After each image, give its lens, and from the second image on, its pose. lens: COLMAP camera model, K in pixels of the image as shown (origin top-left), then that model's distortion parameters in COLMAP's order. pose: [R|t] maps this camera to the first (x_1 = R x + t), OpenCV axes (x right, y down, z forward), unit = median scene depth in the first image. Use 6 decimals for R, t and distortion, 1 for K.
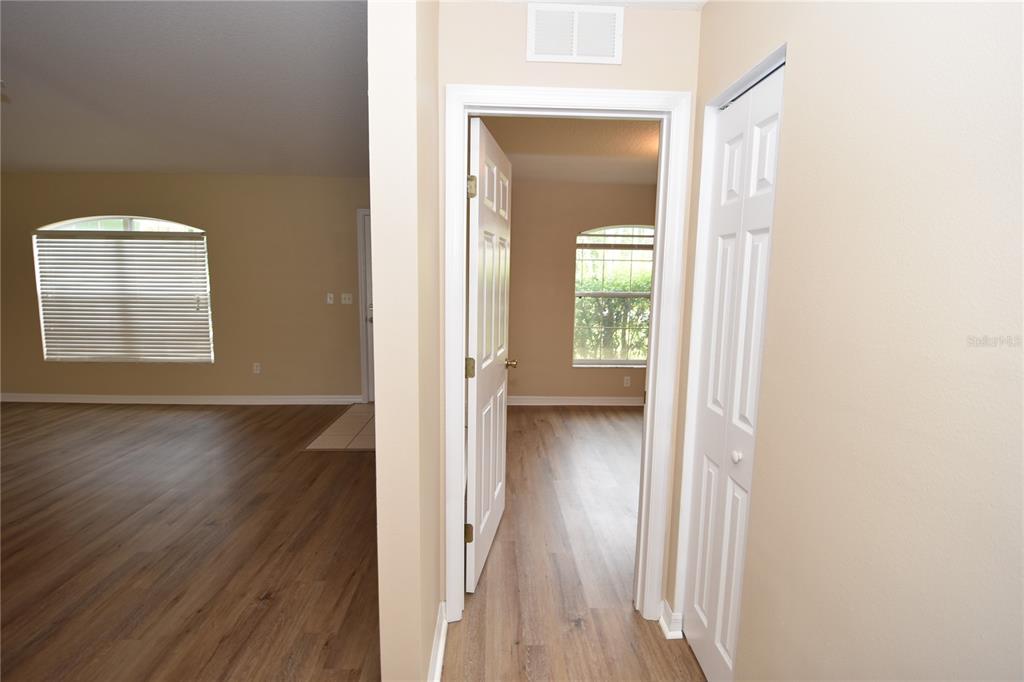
lens RADIAL K [[452.7, 0, 509.2], [0, 452.7, 325.8], [0, 0, 1]] dist [0.011205, -0.018950]
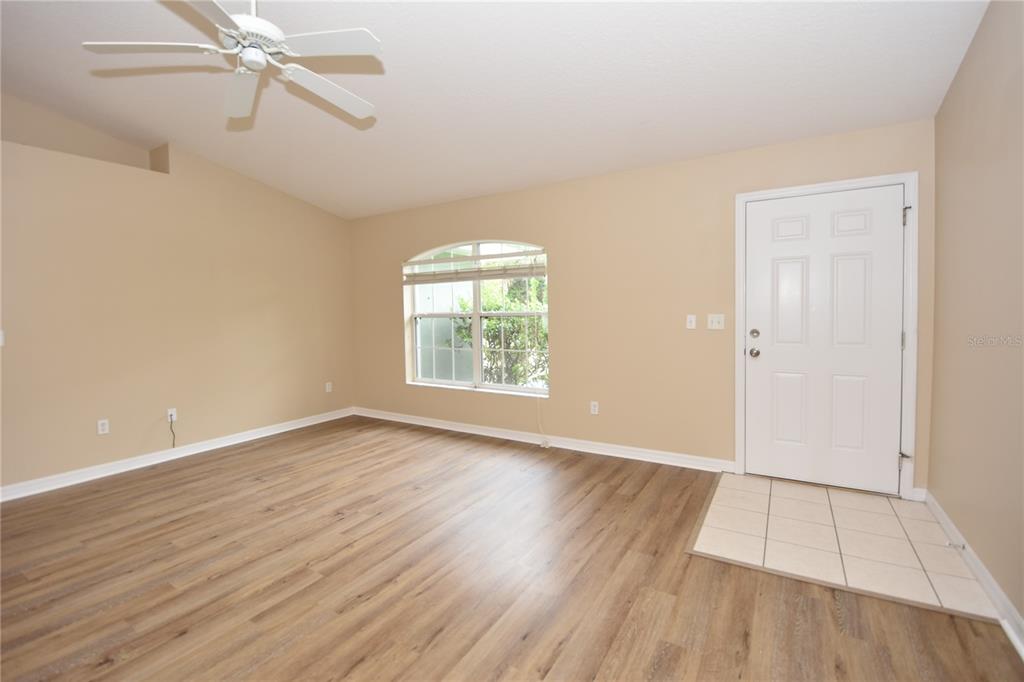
lens RADIAL K [[449.7, 0, 508.9], [0, 449.7, 328.3], [0, 0, 1]] dist [0.011741, -0.021636]
pose [[0.833976, -0.007246, -0.551753, -0.314704], [-0.034037, 0.997334, -0.064545, 0.010053], [0.550750, 0.072609, 0.831506, 0.306018]]
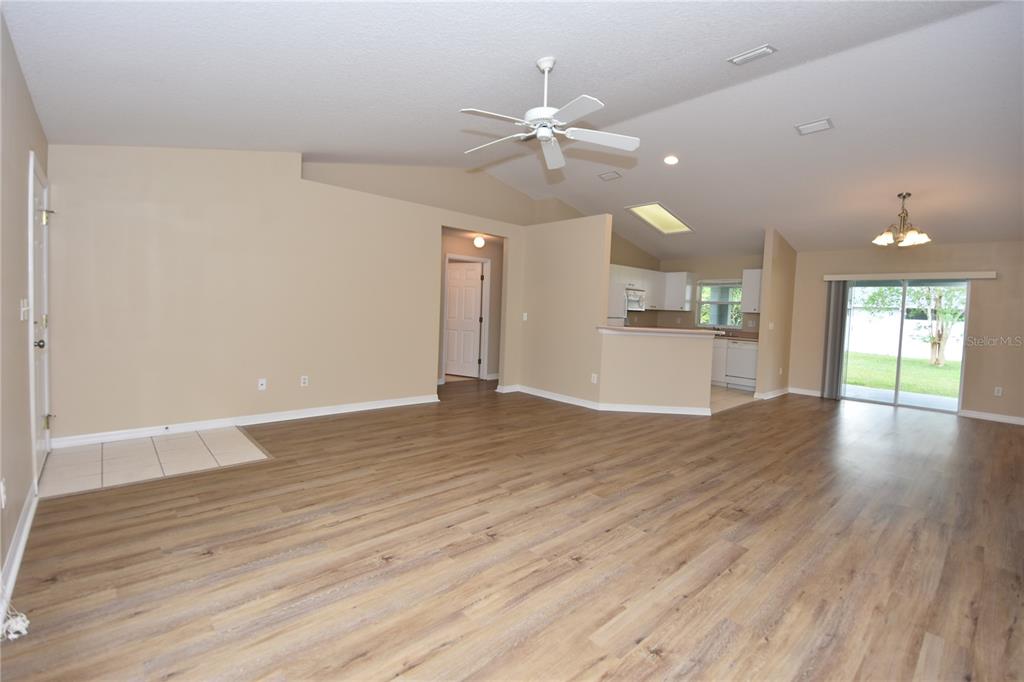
lens RADIAL K [[449.7, 0, 508.9], [0, 449.7, 328.3], [0, 0, 1]] dist [0.011741, -0.021636]
pose [[-0.643620, -0.073271, 0.761830, -1.496180], [0.043068, 0.990362, 0.131636, -0.109072], [-0.764132, 0.117534, -0.634261, 1.184287]]
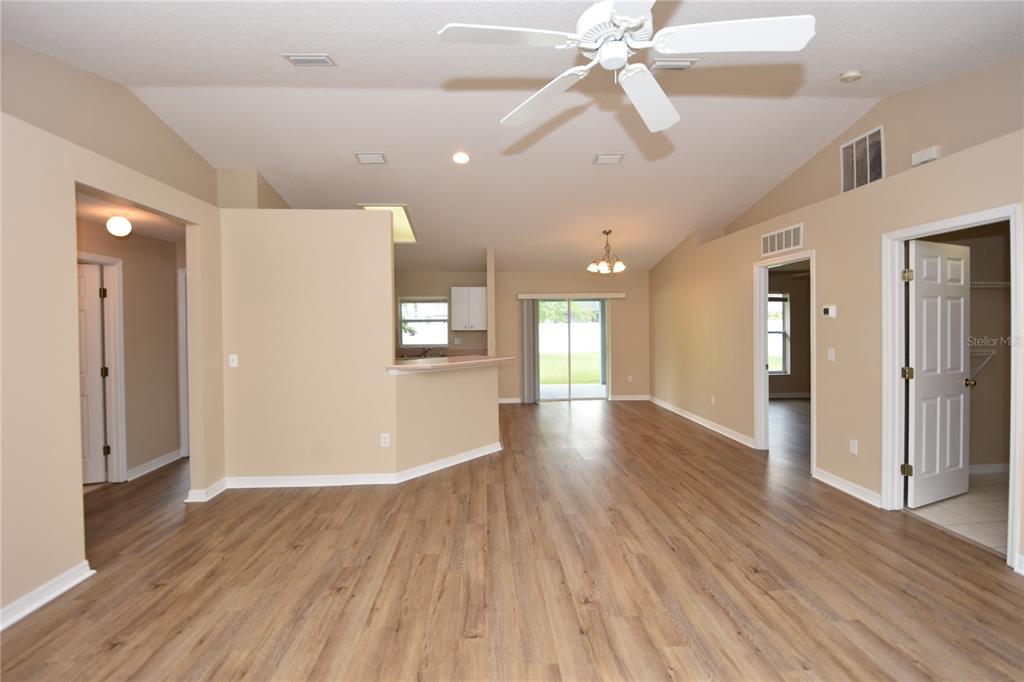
lens RADIAL K [[449.7, 0, 508.9], [0, 449.7, 328.3], [0, 0, 1]] dist [0.011741, -0.021636]
pose [[-0.999737, -0.004190, -0.022553, -0.769840], [-0.007033, 0.991815, 0.127492, -0.134705], [0.021834, 0.127617, -0.991583, 1.051430]]
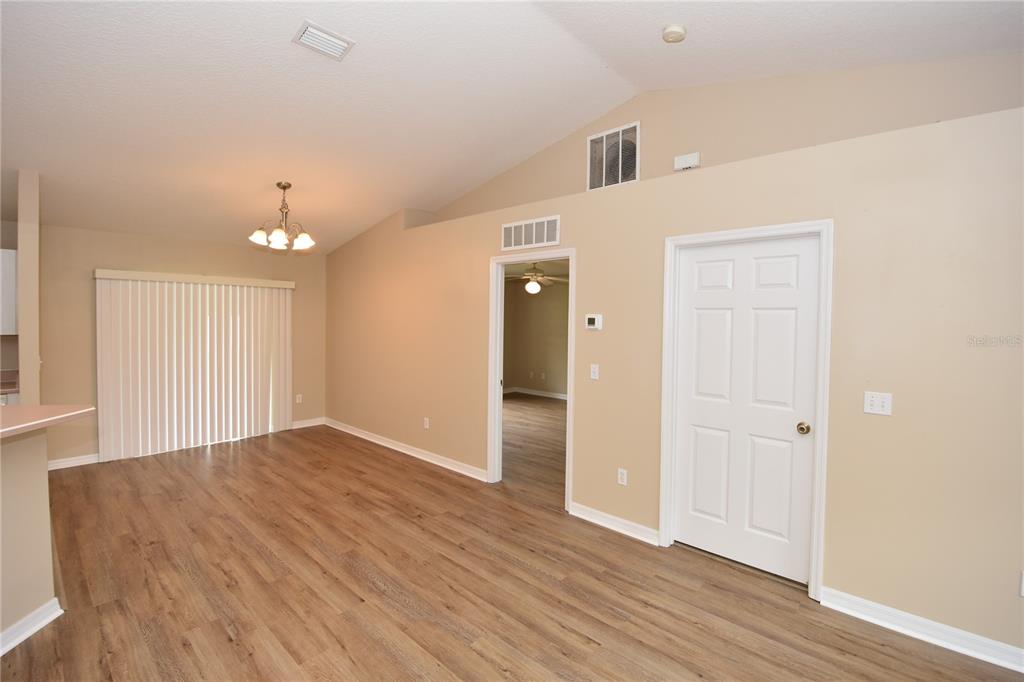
lens RADIAL K [[449.7, 0, 508.9], [0, 449.7, 328.3], [0, 0, 1]] dist [0.011741, -0.021636]
pose [[-0.695755, -0.007772, -0.718237, -0.772089], [-0.107773, 0.989751, 0.093690, -0.096918], [0.710148, 0.142592, -0.689462, 0.510707]]
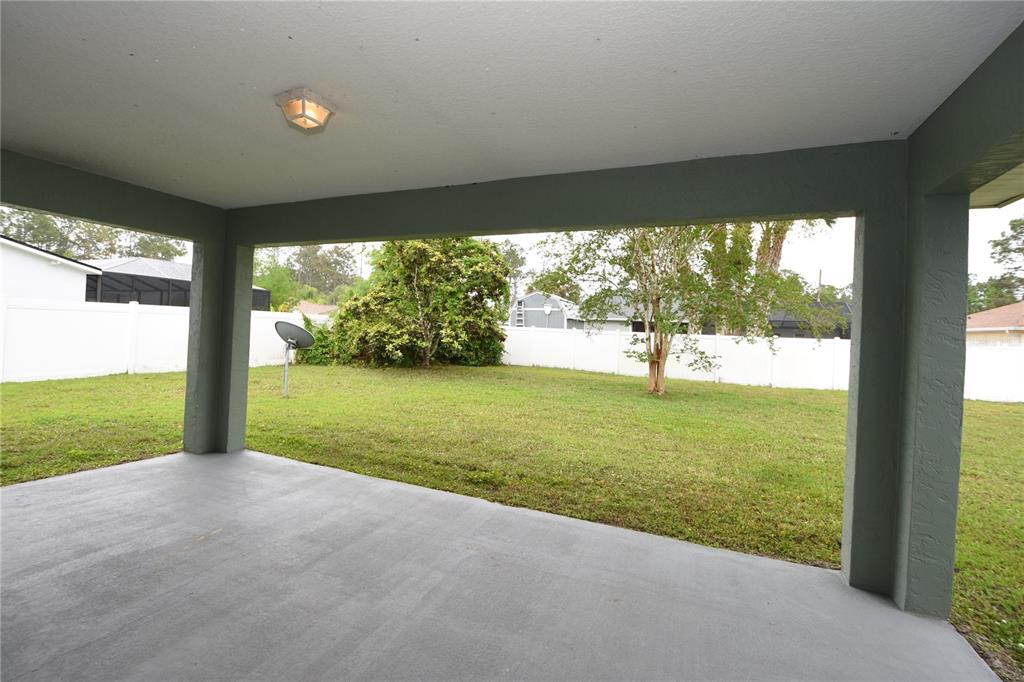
lens RADIAL K [[449.7, 0, 508.9], [0, 449.7, 328.3], [0, 0, 1]] dist [0.011741, -0.021636]
pose [[-0.905164, -0.050791, 0.422018, -1.289853], [-0.006567, 0.994388, 0.105591, 0.190362], [-0.425013, 0.092806, -0.900417, -1.218591]]
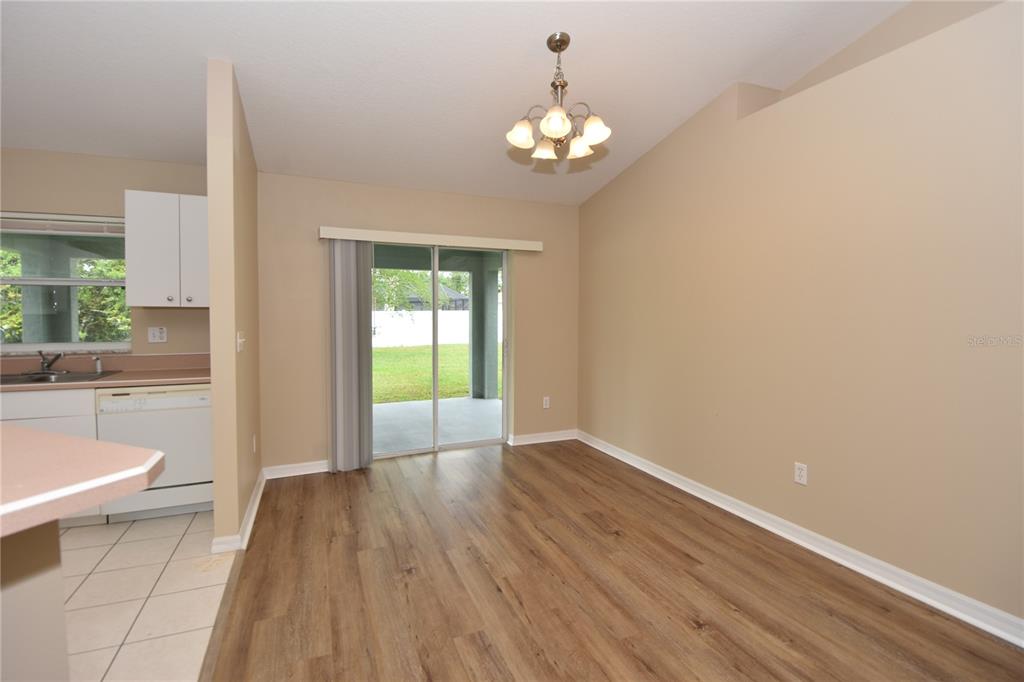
lens RADIAL K [[452.7, 0, 509.2], [0, 452.7, 325.8], [0, 0, 1]] dist [0.011205, -0.018950]
pose [[-0.930289, -0.006311, -0.366773, -0.884016], [-0.058071, 0.989778, 0.130262, 0.040931], [0.362202, 0.142480, -0.921146, -0.085914]]
